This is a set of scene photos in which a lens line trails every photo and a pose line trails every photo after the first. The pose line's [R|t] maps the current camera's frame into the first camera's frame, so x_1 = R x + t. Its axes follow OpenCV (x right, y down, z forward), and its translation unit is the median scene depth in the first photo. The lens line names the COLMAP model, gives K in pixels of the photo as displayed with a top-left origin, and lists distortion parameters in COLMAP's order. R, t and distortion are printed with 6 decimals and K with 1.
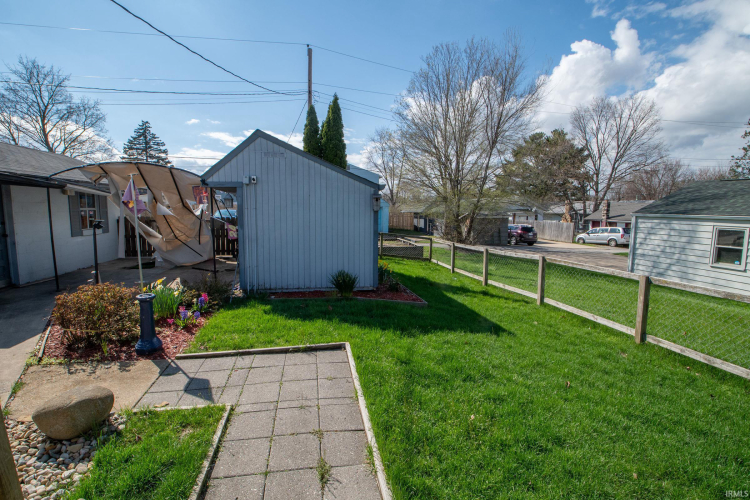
lens RADIAL K [[330.9, 0, 359.1], [0, 330.9, 246.6], [0, 0, 1]] dist [-0.003076, -0.014452]
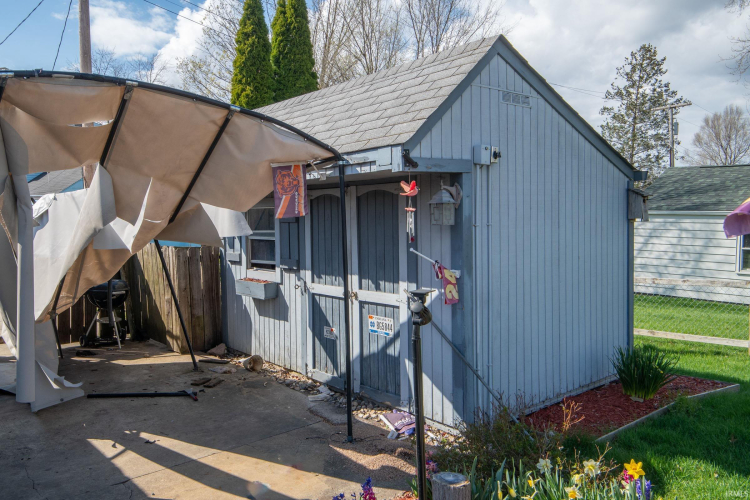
lens RADIAL K [[569.9, 0, 375.0], [0, 569.9, 250.0], [0, 0, 1]] dist [0.001797, 0.000467]
pose [[0.855554, -0.055303, 0.514751, -0.384355], [0.073657, 0.997166, -0.015292, -0.040720], [-0.512447, 0.050998, 0.857203, 0.226571]]
